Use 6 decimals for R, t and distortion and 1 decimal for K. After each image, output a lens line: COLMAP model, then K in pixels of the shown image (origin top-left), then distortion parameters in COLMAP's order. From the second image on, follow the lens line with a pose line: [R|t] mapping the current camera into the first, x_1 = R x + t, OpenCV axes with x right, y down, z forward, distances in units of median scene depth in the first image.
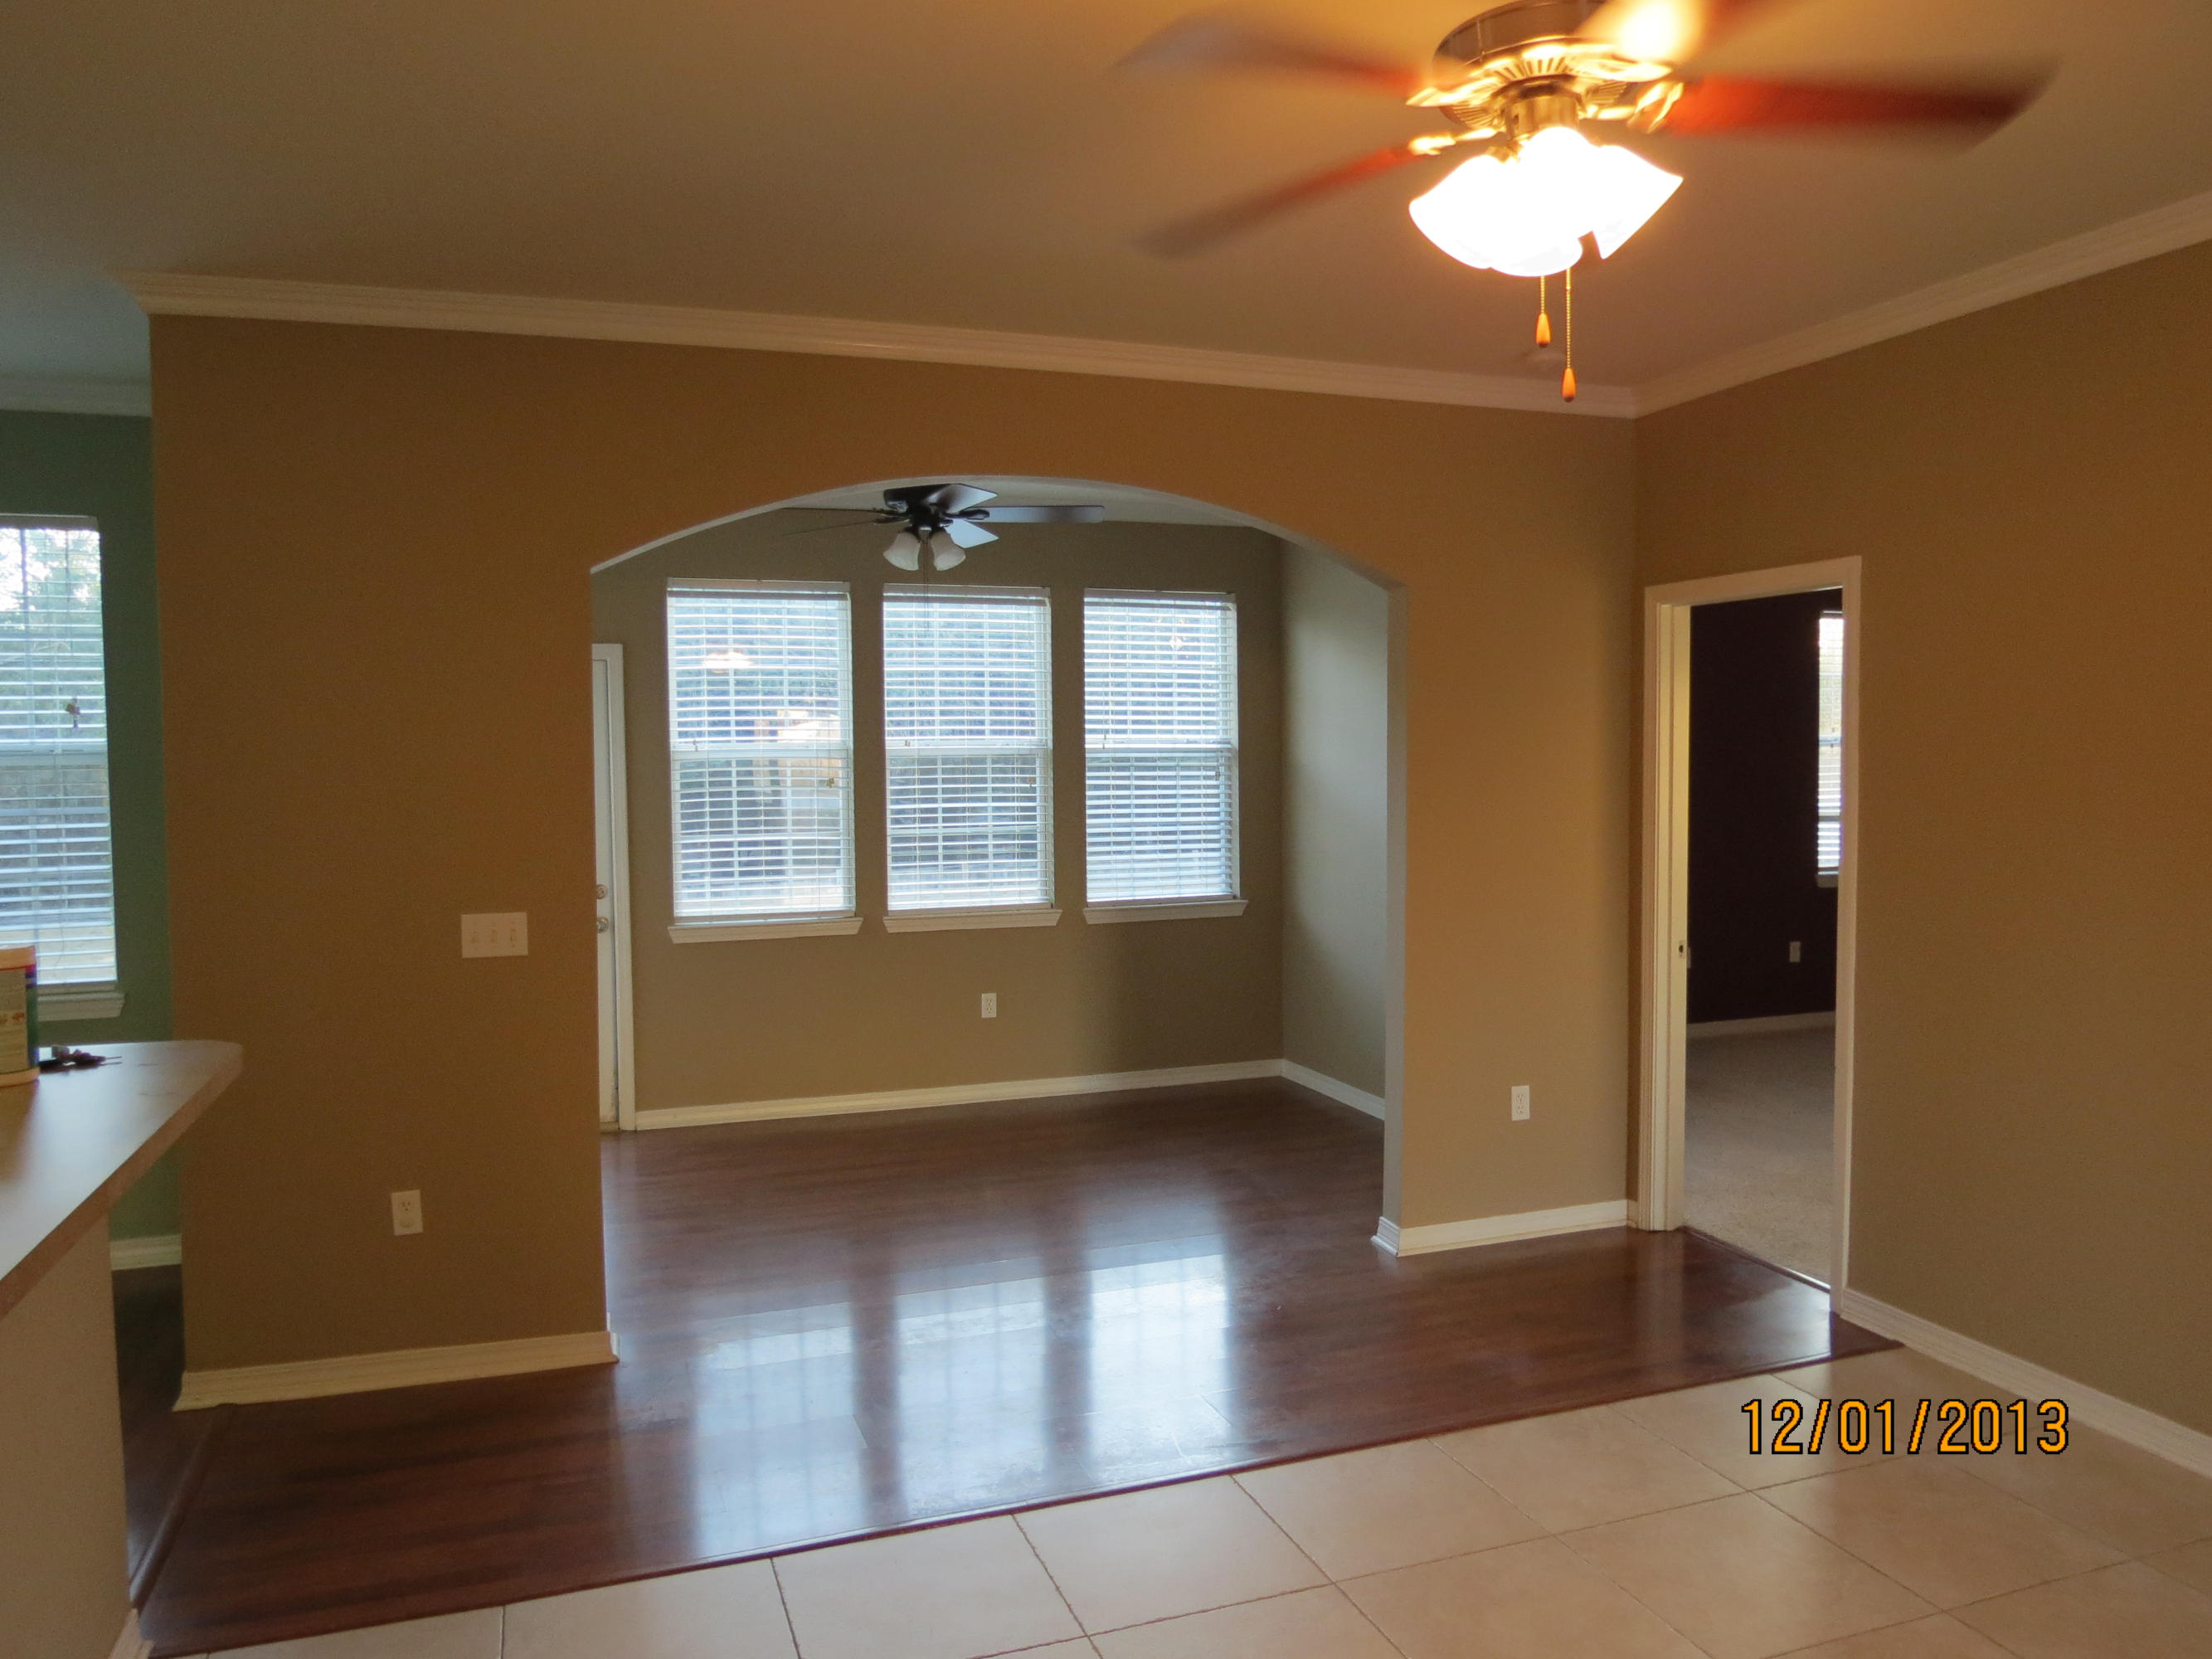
lens RADIAL K [[1577.4, 0, 1100.6], [0, 1577.4, 831.1], [0, 0, 1]] dist [-0.011514, -0.003464]
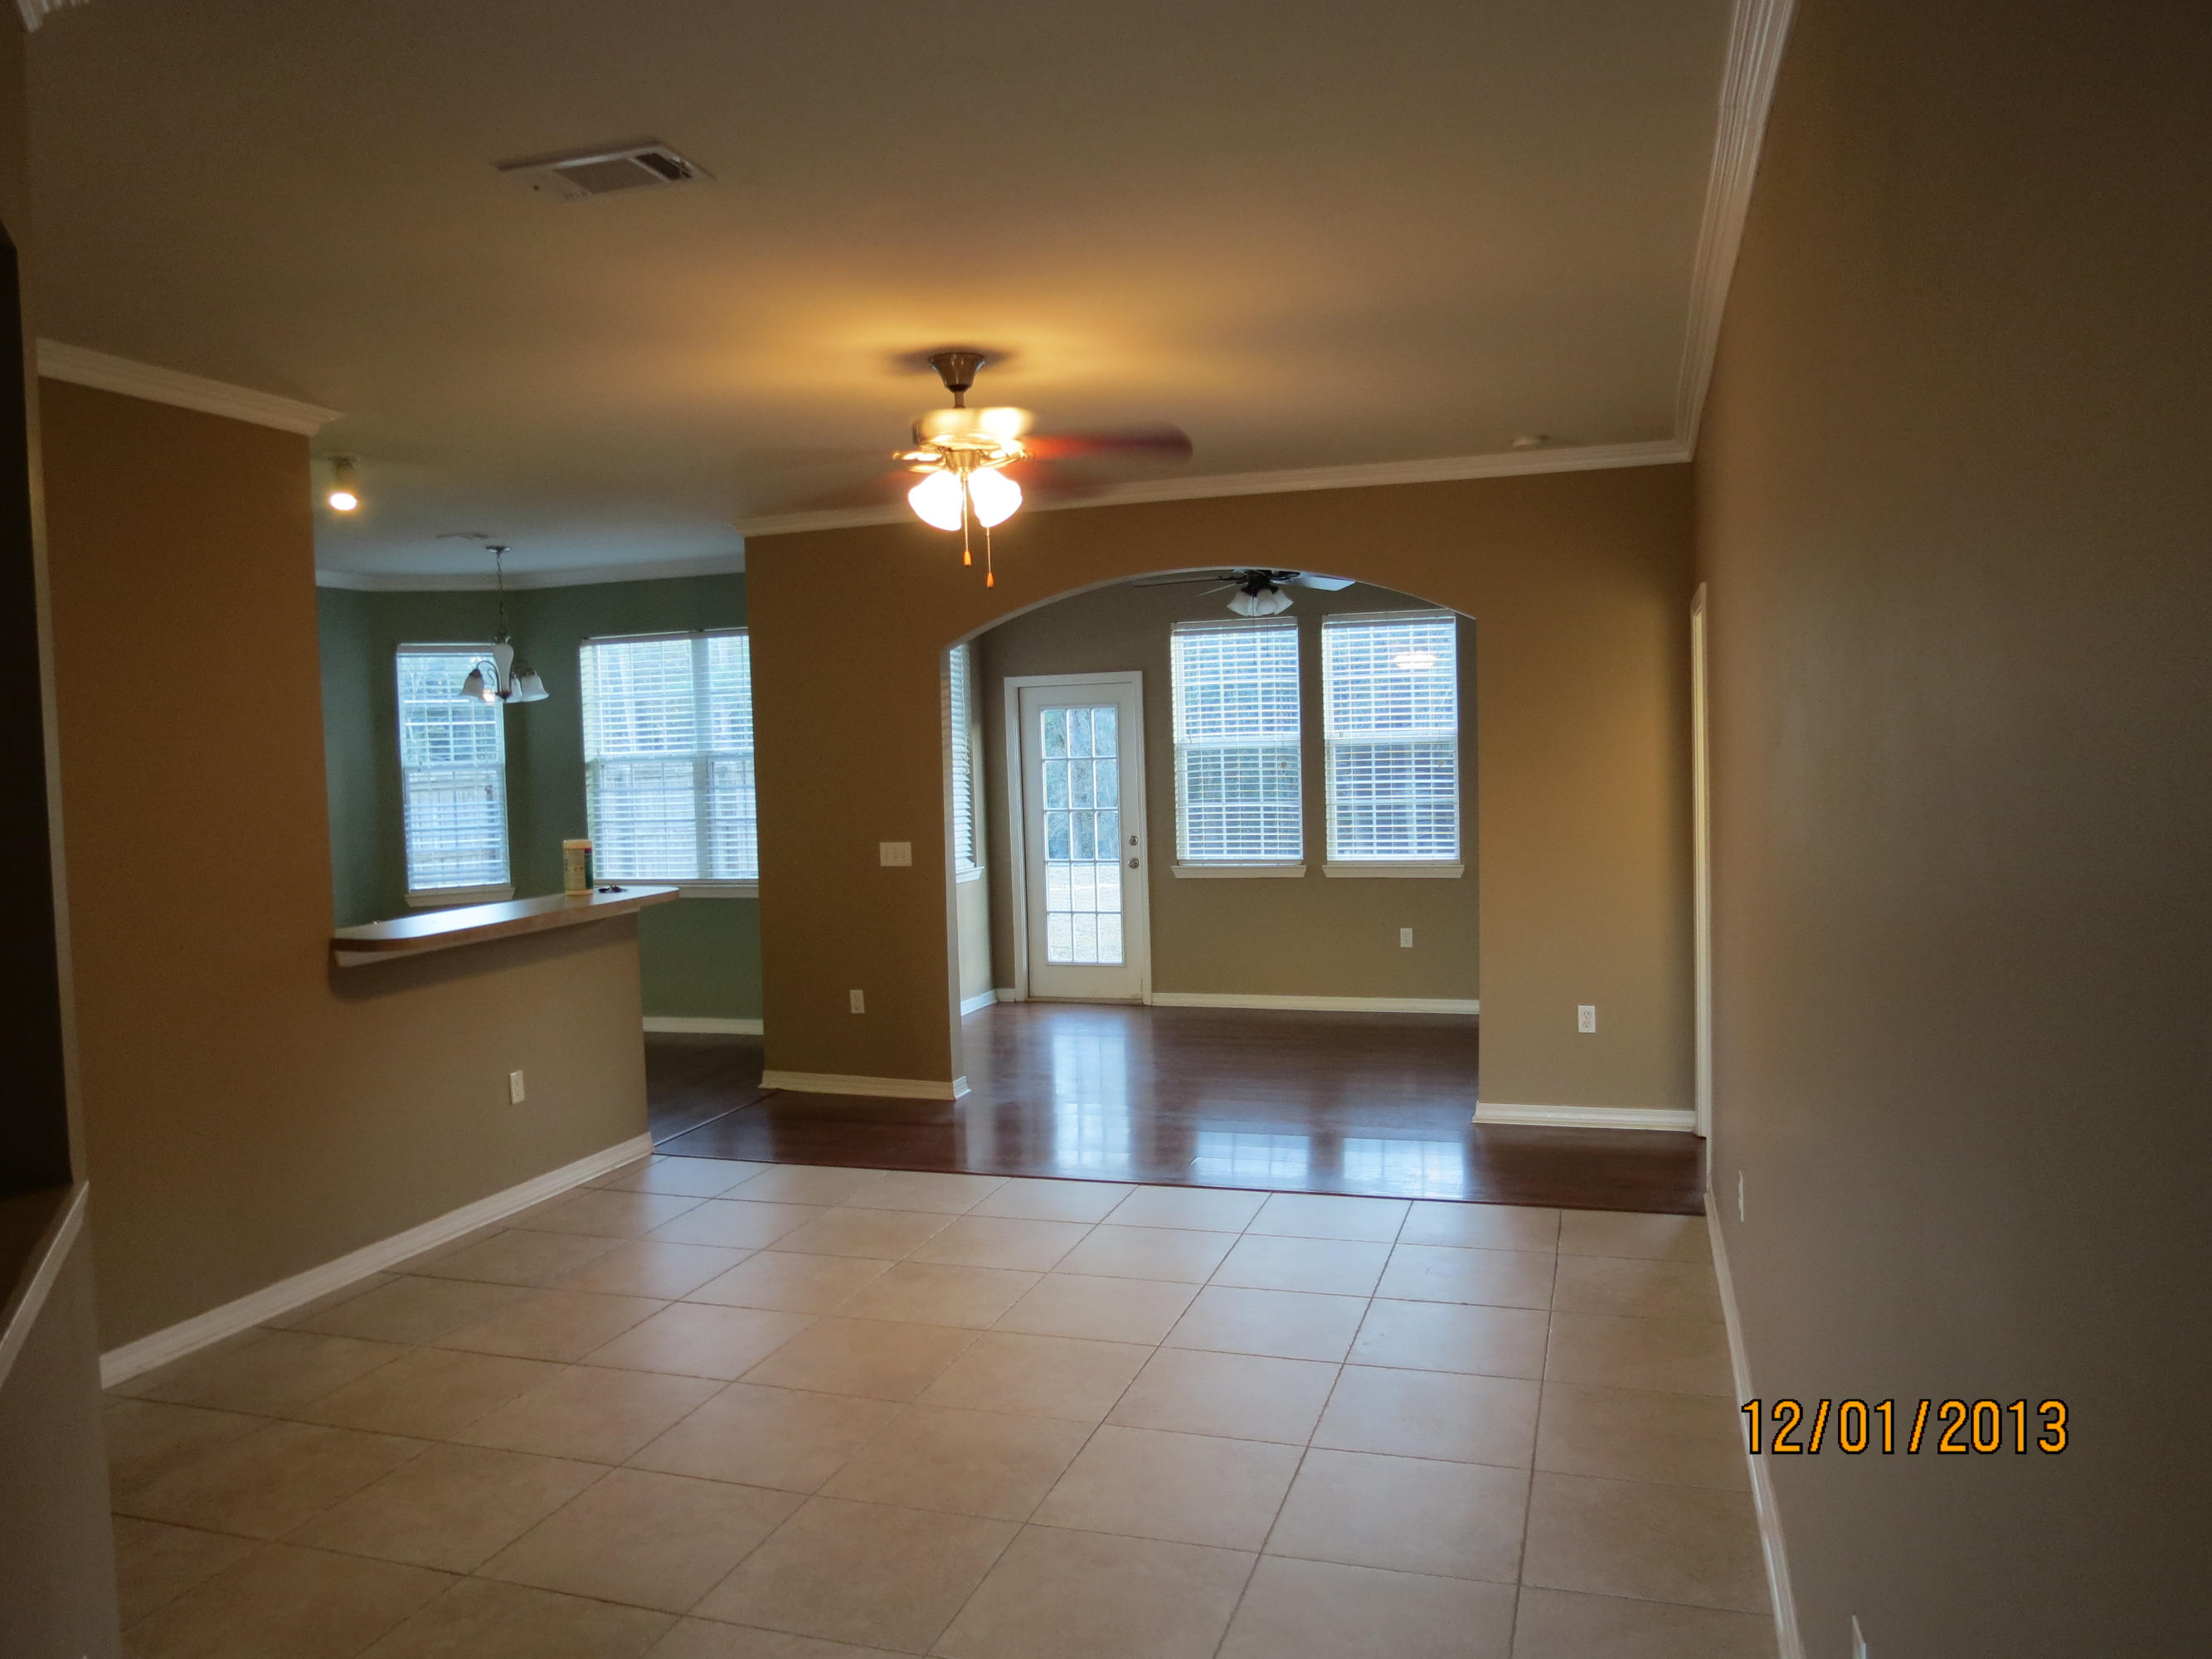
lens RADIAL K [[1577.4, 0, 1109.5], [0, 1577.4, 831.4], [0, 0, 1]] dist [-0.011514, -0.003464]
pose [[0.796631, 0.021175, -0.604095, 0.515697], [-0.010493, 0.999720, 0.021205, -0.000732], [0.604375, -0.010554, 0.796630, -0.169825]]
